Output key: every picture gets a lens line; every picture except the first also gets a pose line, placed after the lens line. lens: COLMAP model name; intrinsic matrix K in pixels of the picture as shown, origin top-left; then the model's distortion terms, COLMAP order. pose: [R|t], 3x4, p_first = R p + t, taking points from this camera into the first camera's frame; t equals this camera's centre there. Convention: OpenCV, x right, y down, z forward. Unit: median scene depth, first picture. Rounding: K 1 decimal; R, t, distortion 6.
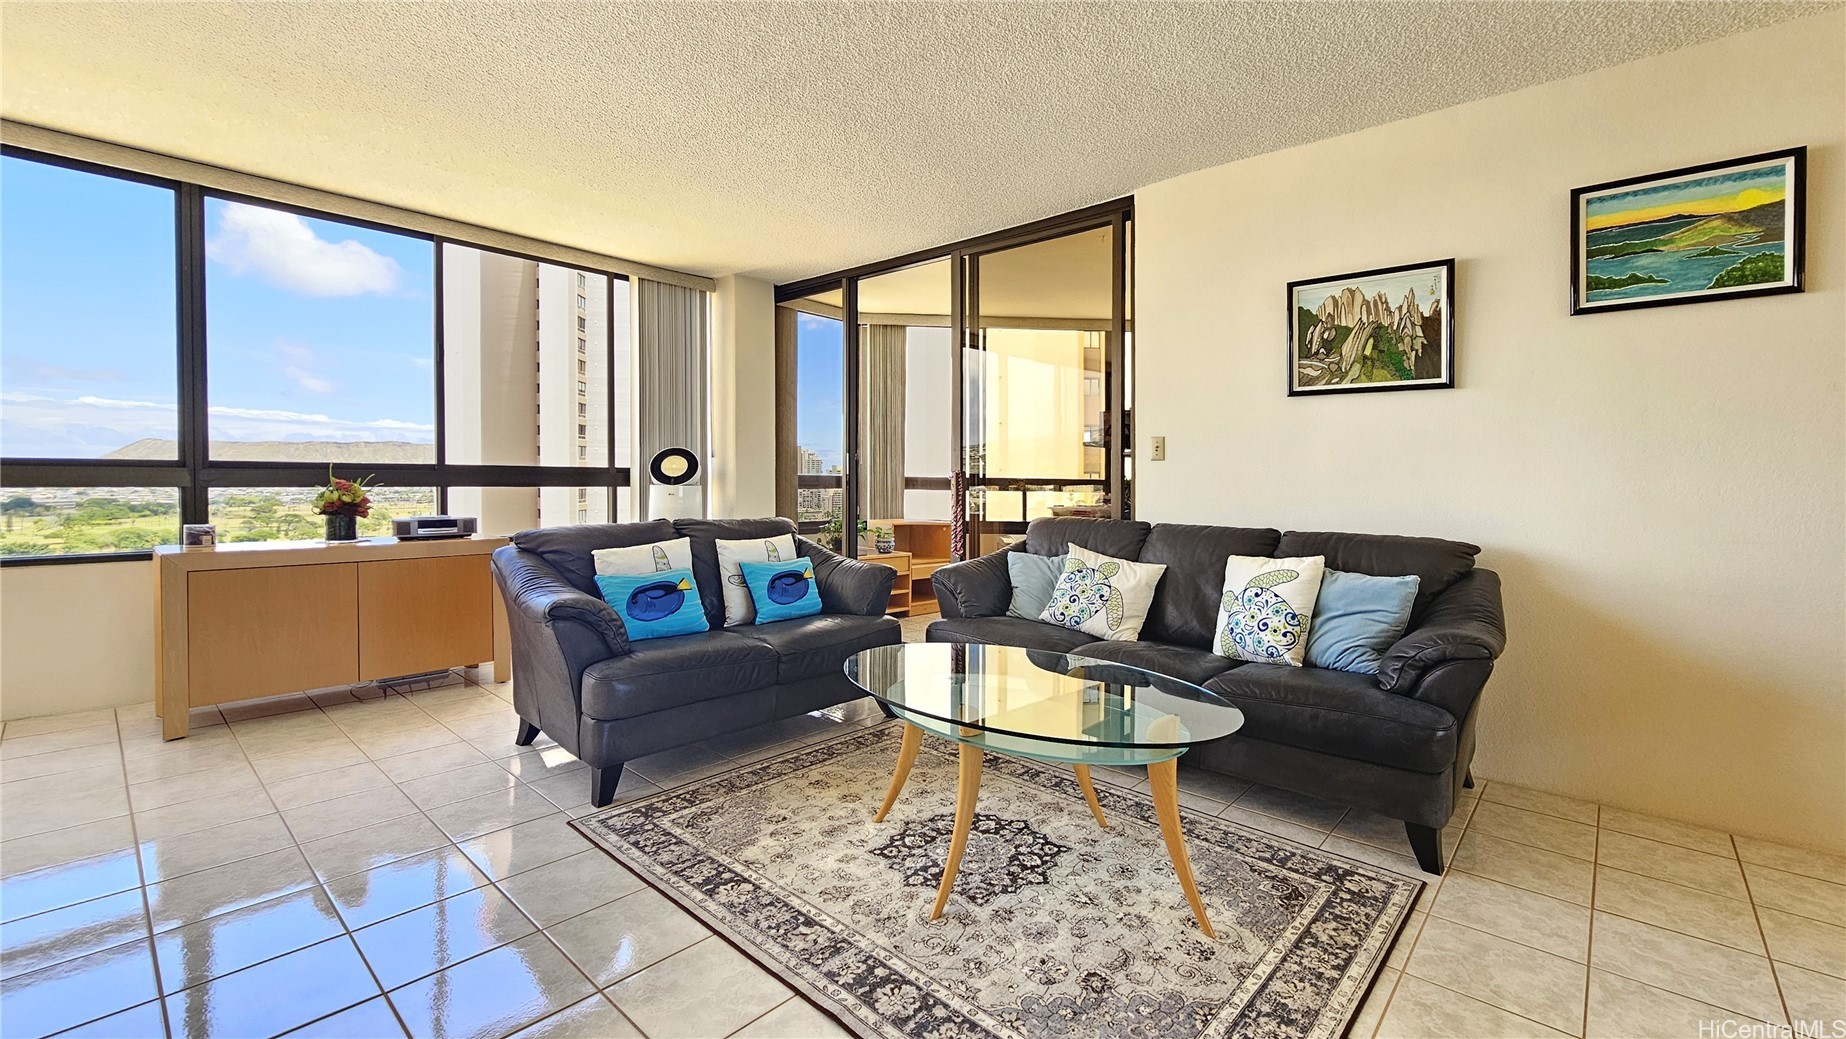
lens RADIAL K [[757.6, 0, 920.8], [0, 757.6, 512.0], [0, 0, 1]] dist [0.004530, 0.000210]
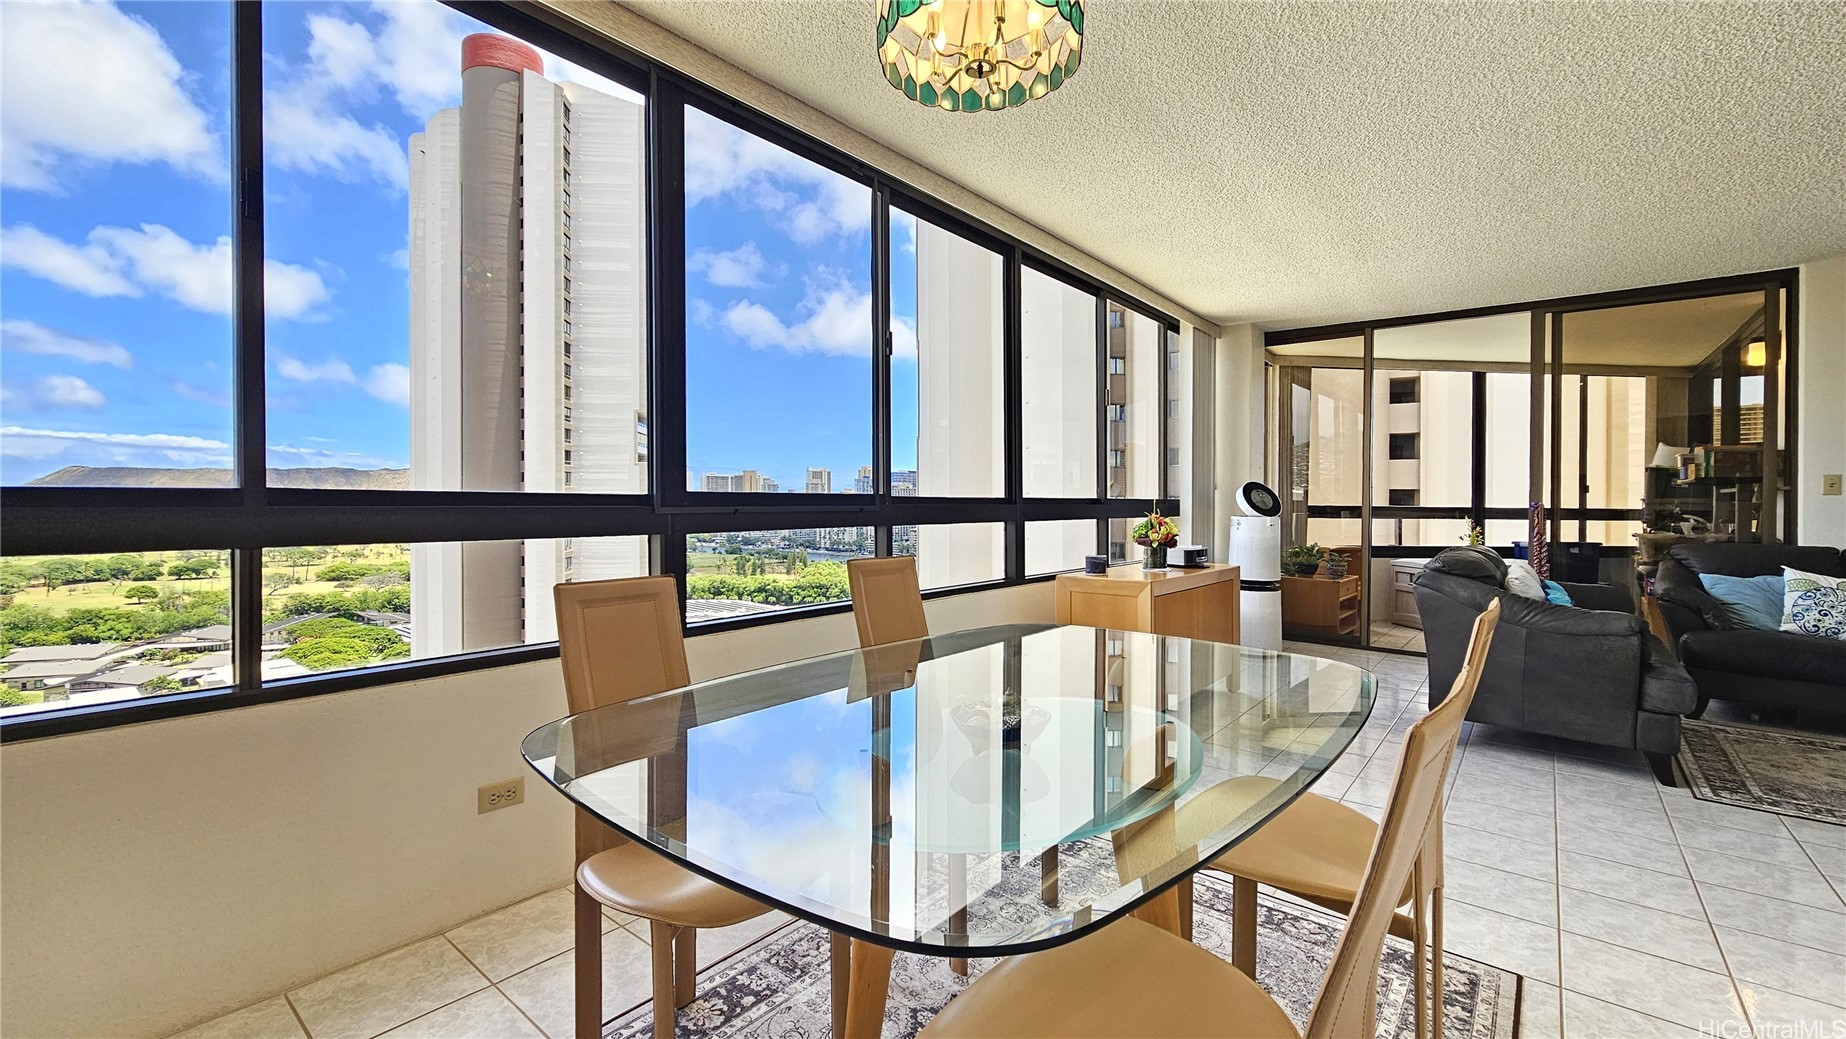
lens RADIAL K [[757.6, 0, 925.2], [0, 757.6, 513.6], [0, 0, 1]] dist [0.004530, 0.000210]
pose [[0.998876, -0.002250, 0.047347, -0.640592], [0.003772, 0.999478, -0.032081, -0.002288], [-0.047250, 0.032223, 0.998363, -0.057630]]
